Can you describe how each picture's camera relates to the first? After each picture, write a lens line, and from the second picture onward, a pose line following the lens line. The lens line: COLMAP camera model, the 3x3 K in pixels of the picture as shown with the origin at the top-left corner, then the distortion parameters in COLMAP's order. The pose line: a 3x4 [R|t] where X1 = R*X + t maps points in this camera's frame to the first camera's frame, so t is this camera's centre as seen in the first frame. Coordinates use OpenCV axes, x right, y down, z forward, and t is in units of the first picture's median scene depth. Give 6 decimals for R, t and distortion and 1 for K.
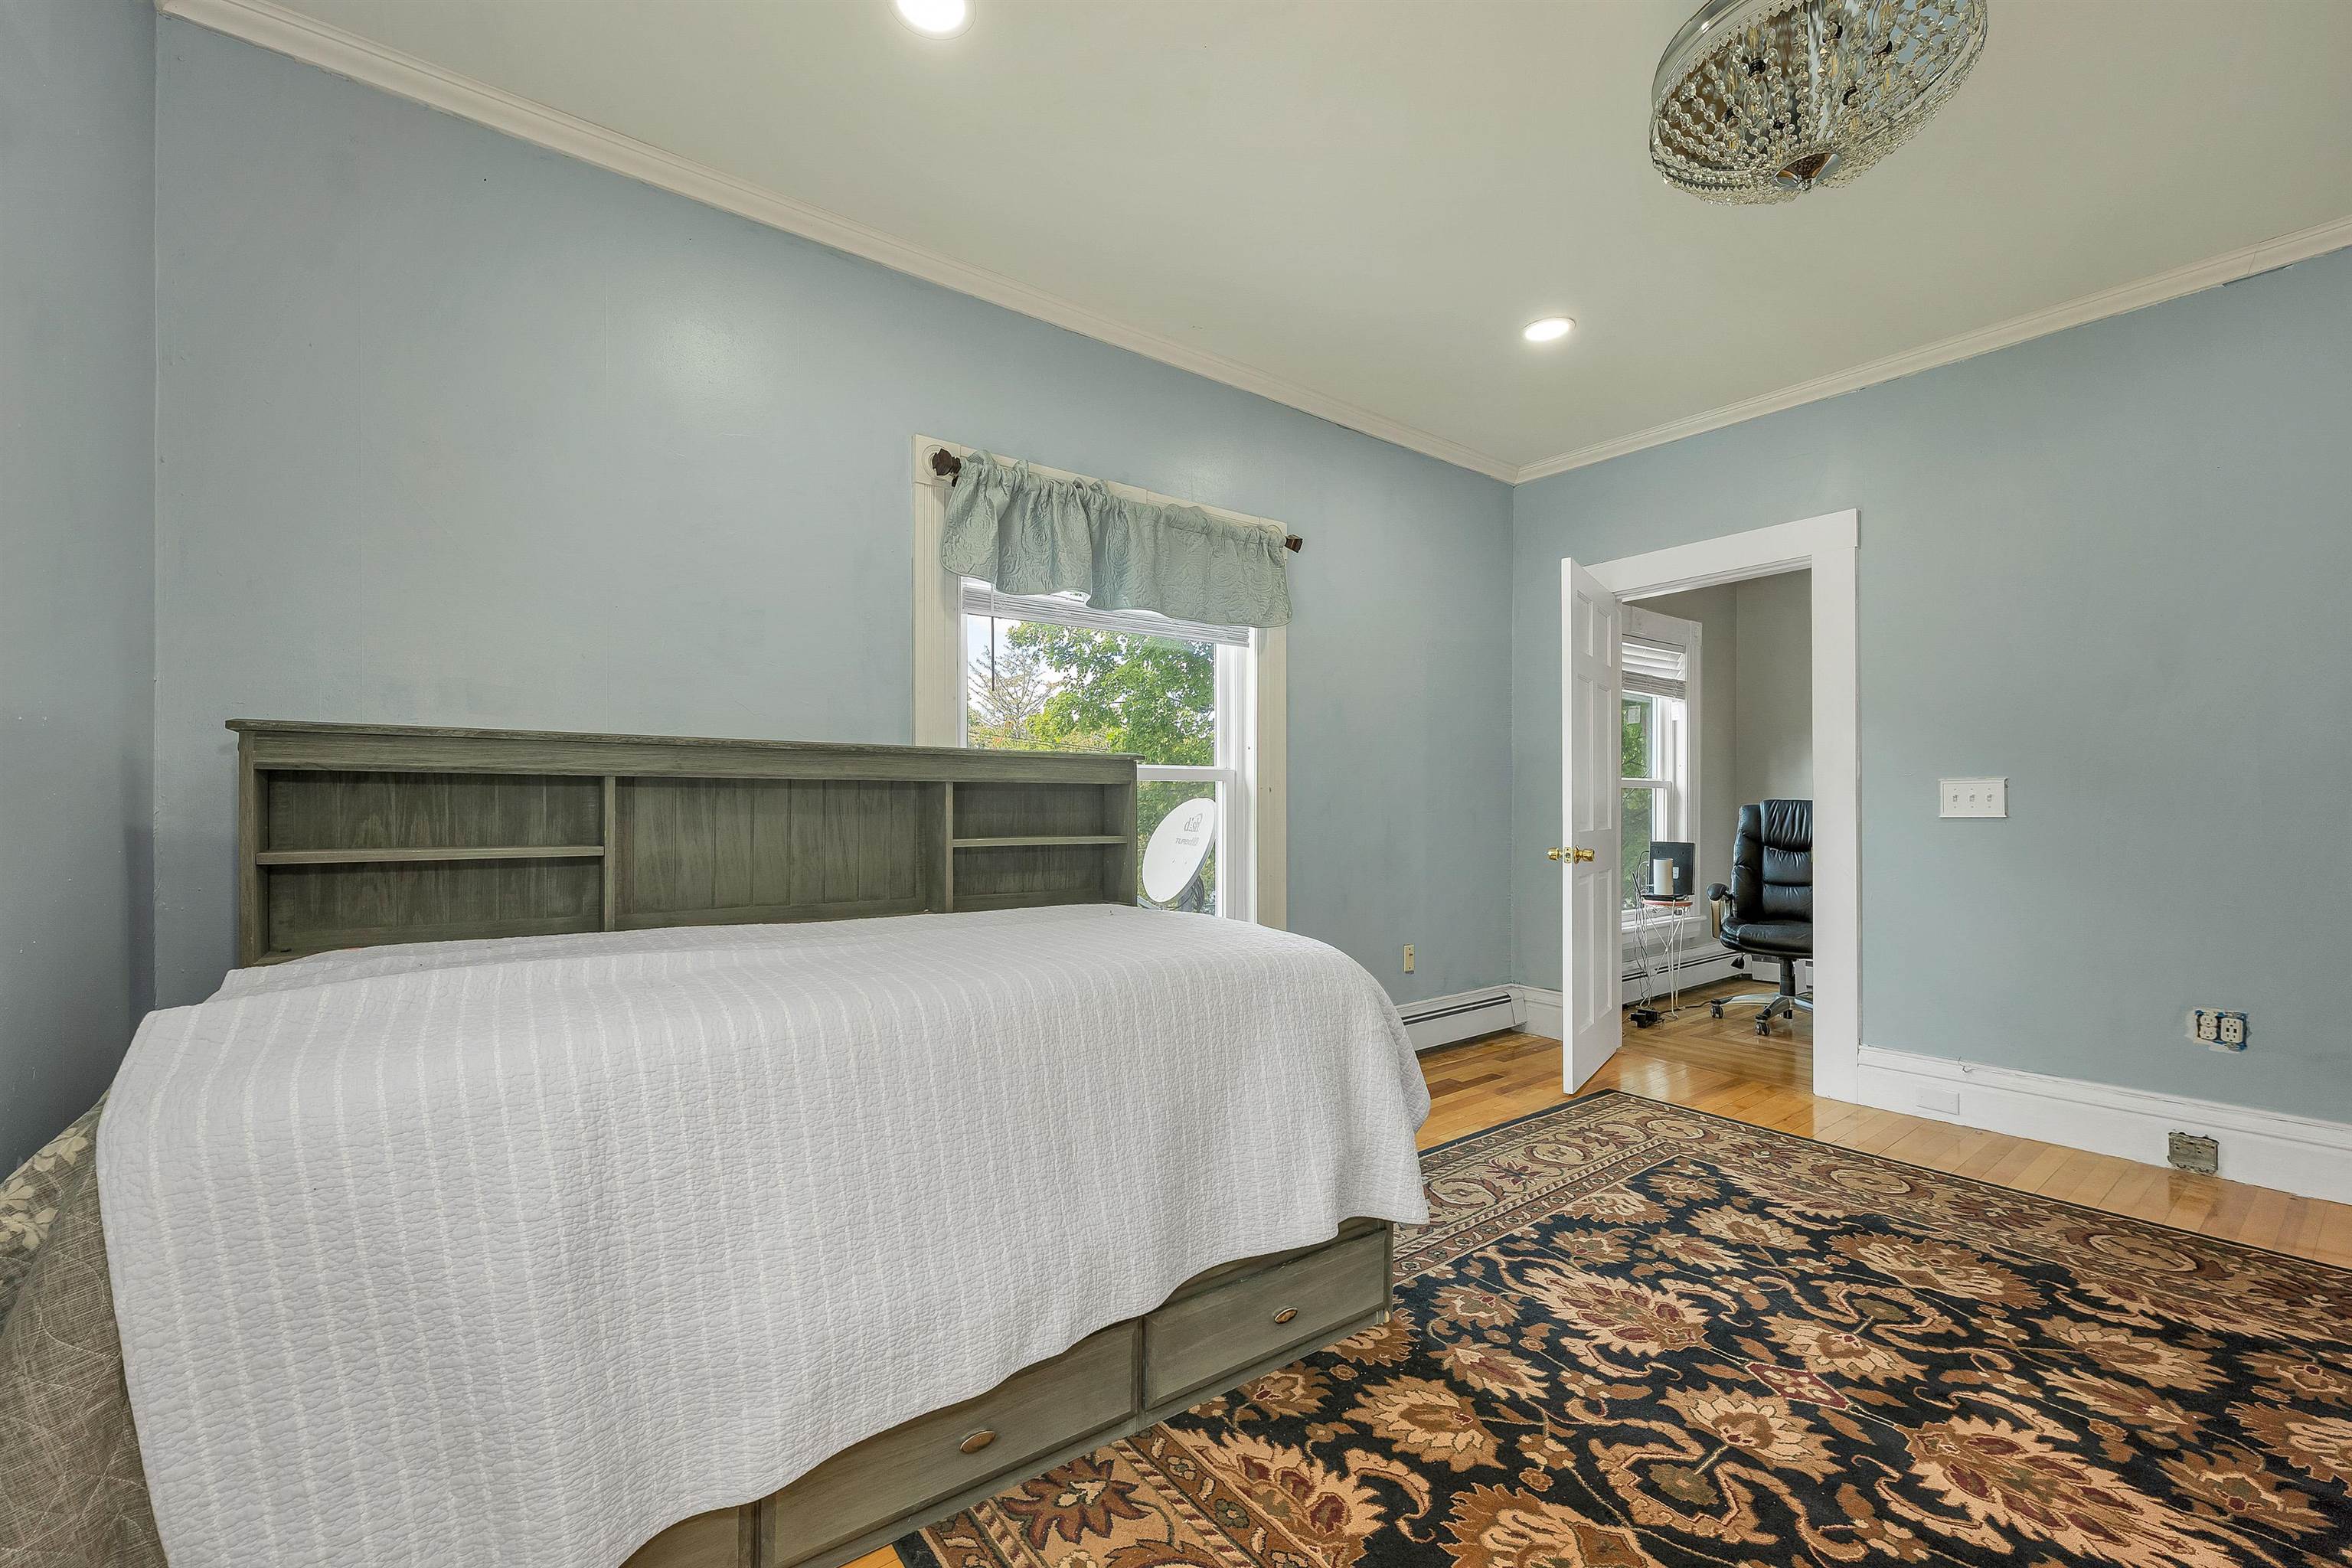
lens RADIAL K [[980.1, 0, 1171.6], [0, 980.1, 790.3], [0, 0, 1]] dist [0.002735, 0.000173]
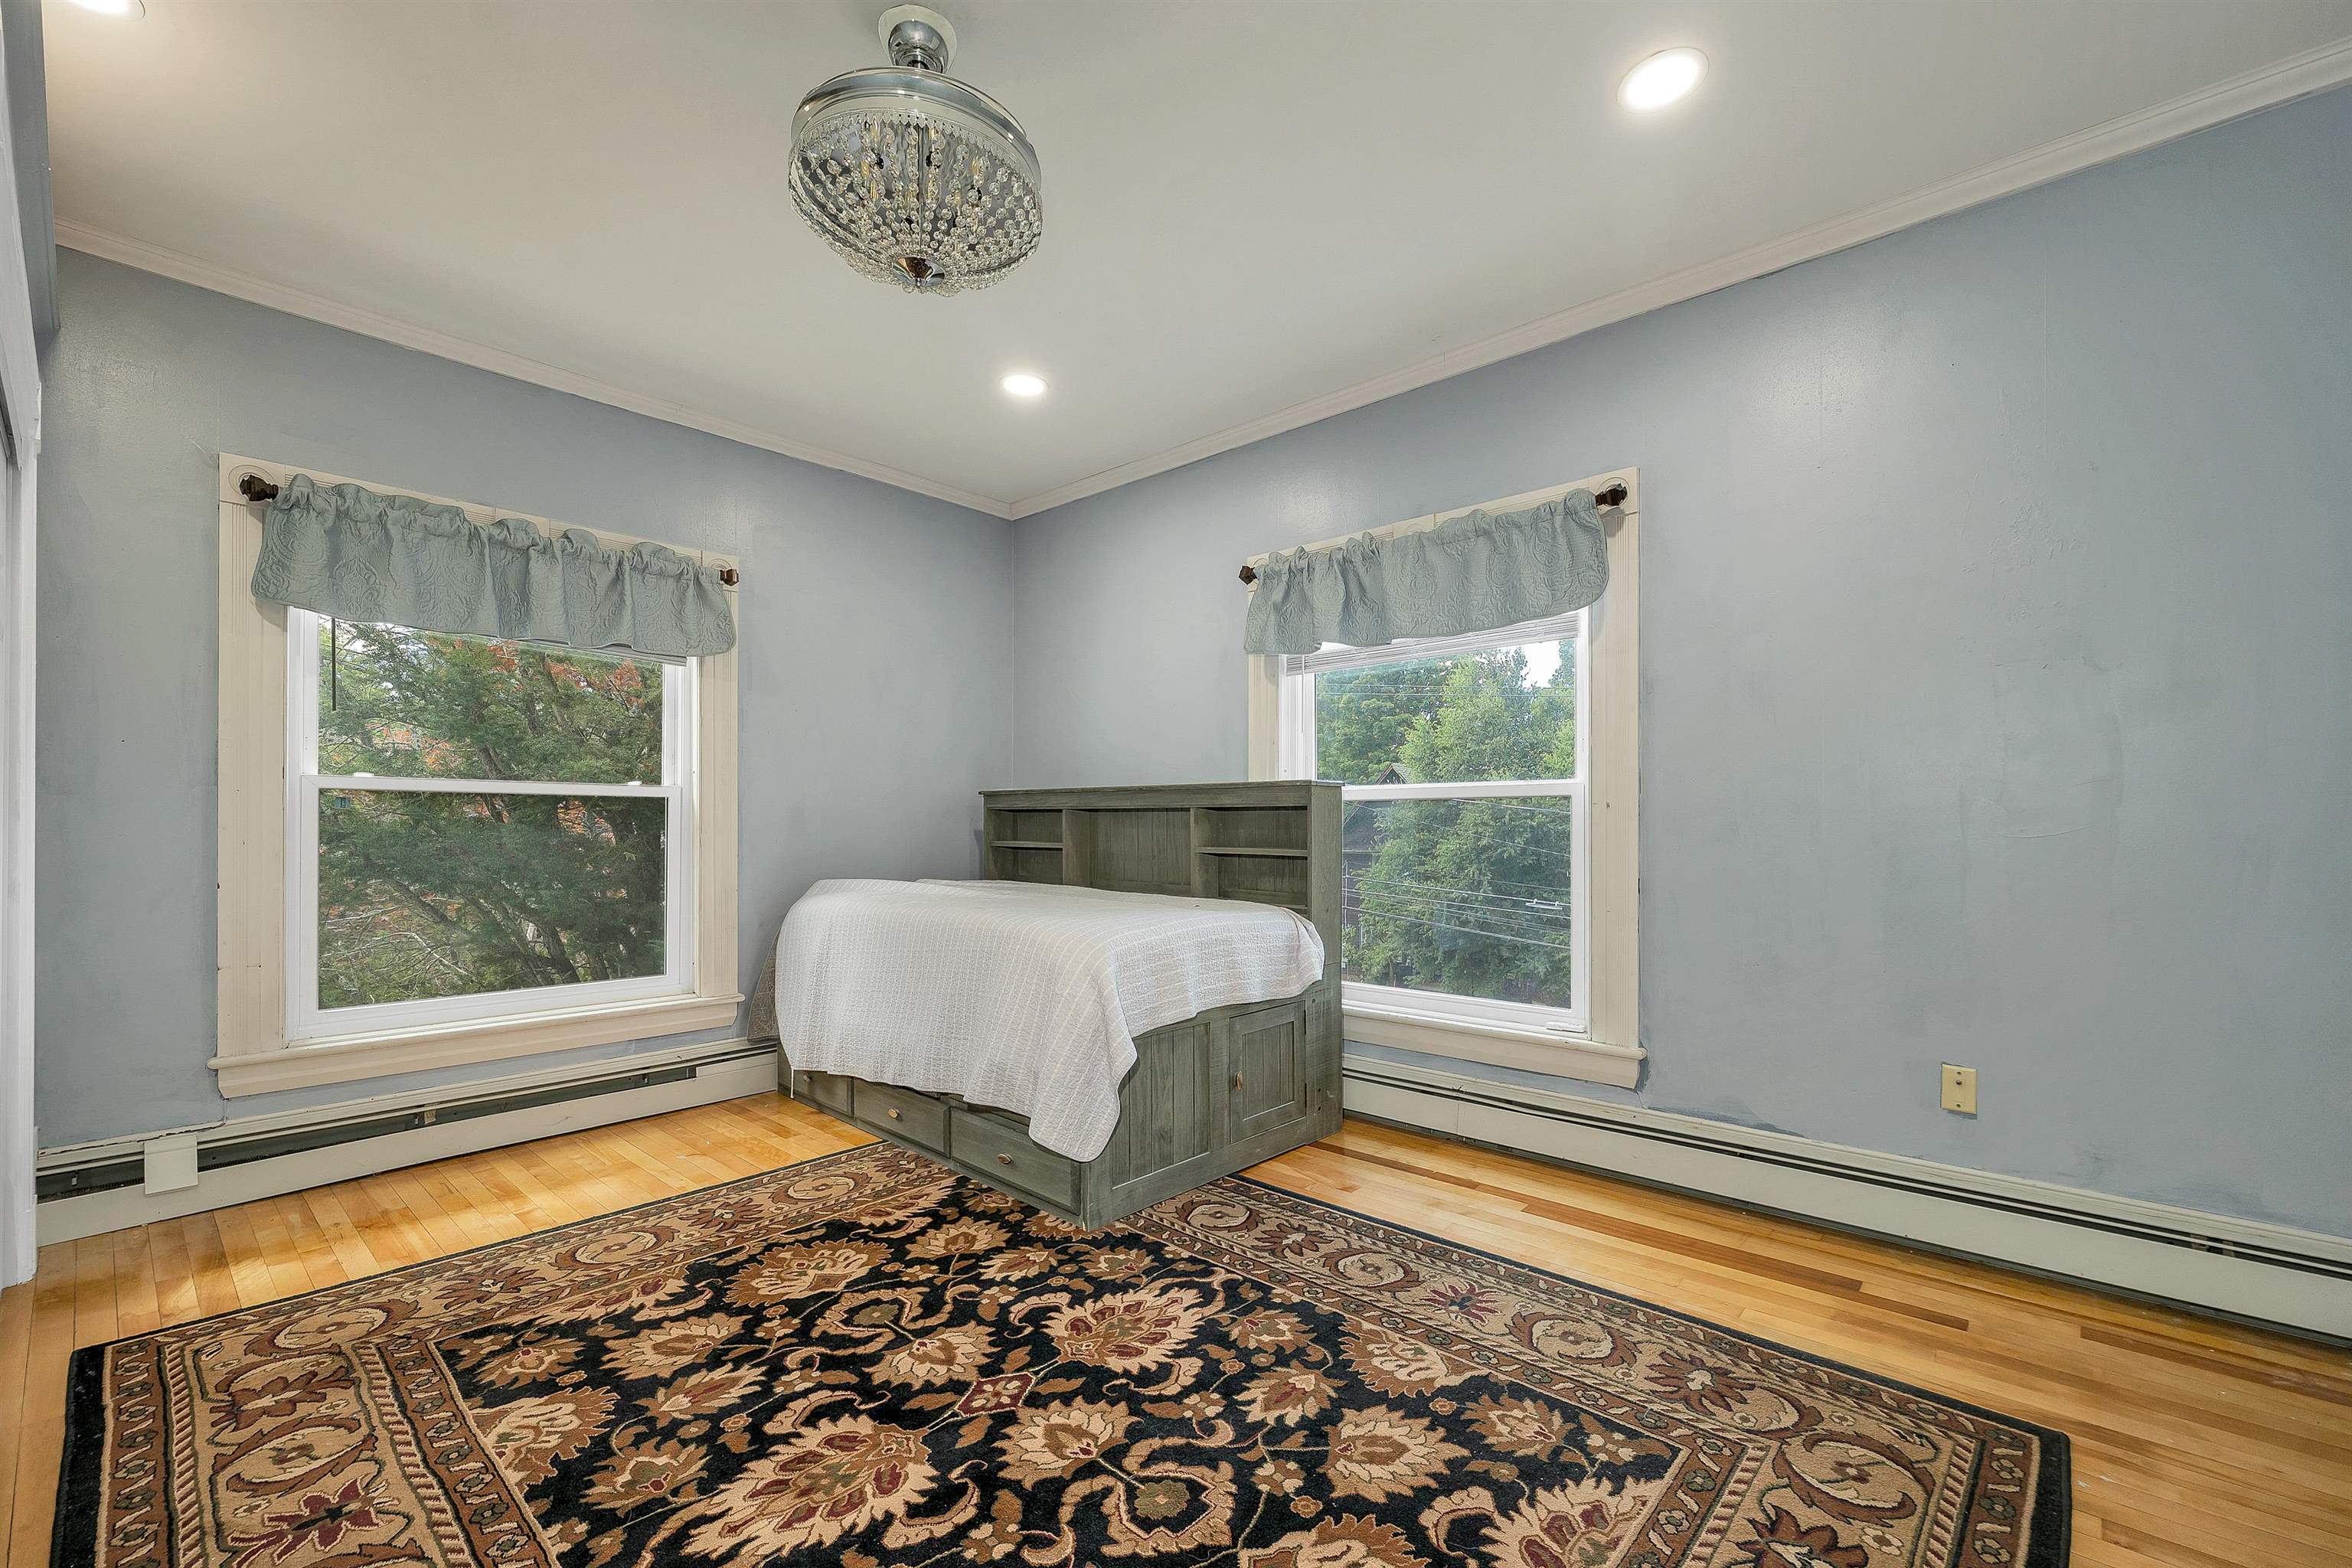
lens RADIAL K [[980.1, 0, 1171.6], [0, 980.1, 790.3], [0, 0, 1]] dist [0.002735, 0.000173]
pose [[0.163363, -0.031890, -0.986051, 1.360847], [0.016480, 0.999426, -0.029592, 0.009670], [0.986428, -0.011416, 0.163794, 0.820234]]
